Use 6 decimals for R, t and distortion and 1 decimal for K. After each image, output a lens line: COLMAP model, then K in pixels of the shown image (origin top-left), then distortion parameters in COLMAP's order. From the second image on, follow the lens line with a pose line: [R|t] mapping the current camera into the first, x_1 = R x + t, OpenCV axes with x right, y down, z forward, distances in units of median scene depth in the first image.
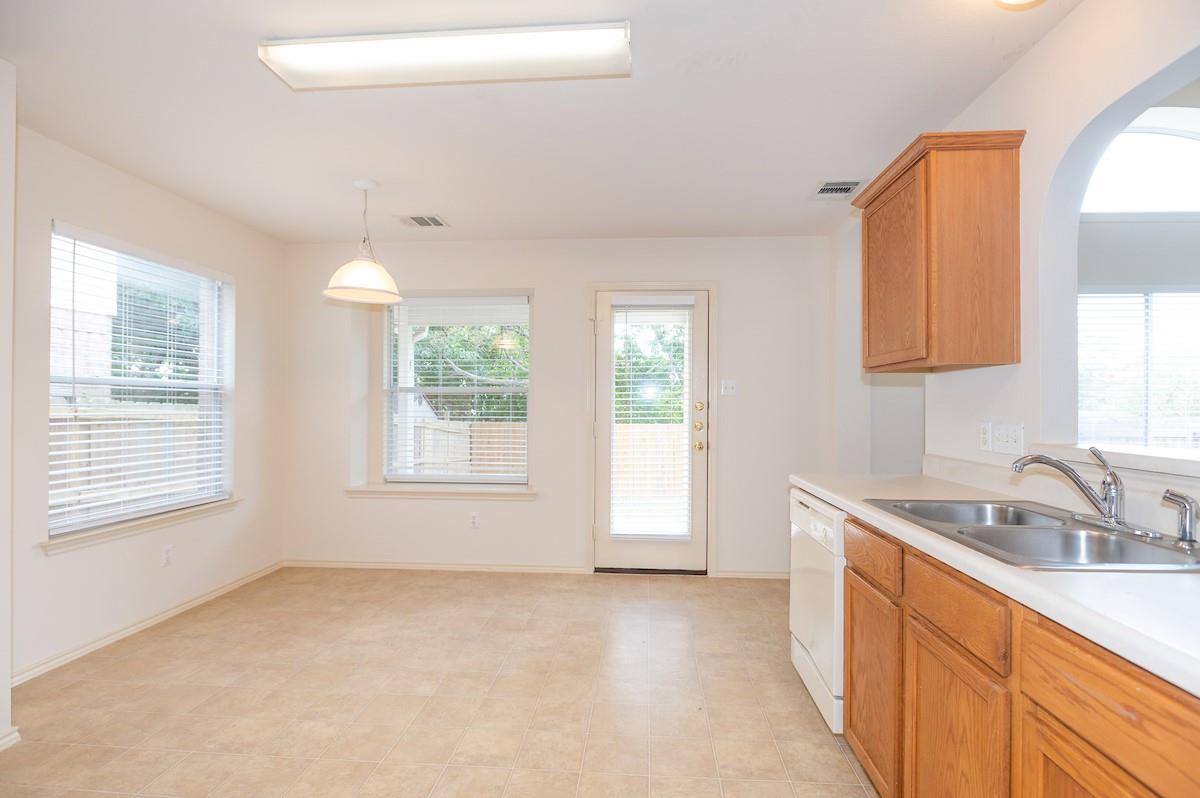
lens RADIAL K [[576.1, 0, 605.2], [0, 576.1, 402.1], [0, 0, 1]] dist [-0.000850, -0.000213]
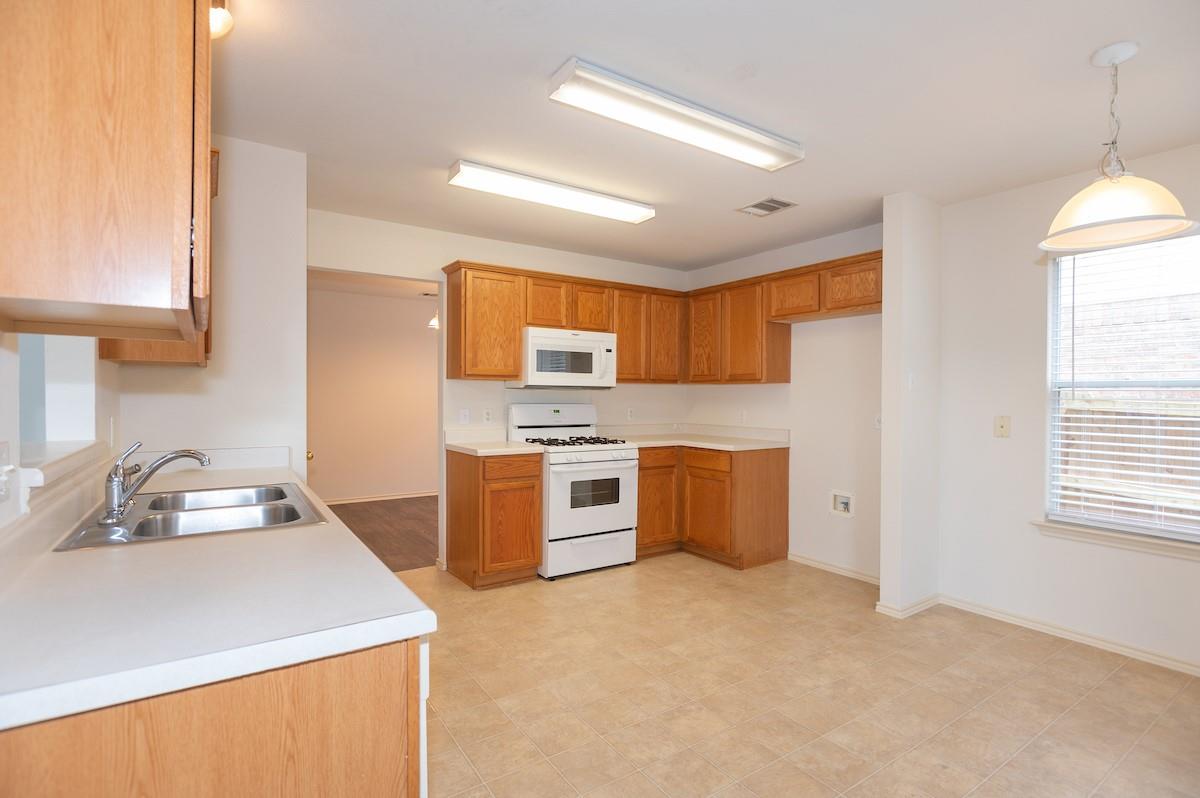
lens RADIAL K [[576.1, 0, 605.2], [0, 576.1, 400.7], [0, 0, 1]] dist [-0.000850, -0.000213]
pose [[-0.785582, -0.005878, -0.618730, 0.501274], [-0.004957, 0.999983, -0.003206, 0.001421], [0.618738, 0.000549, -0.785598, 1.470098]]
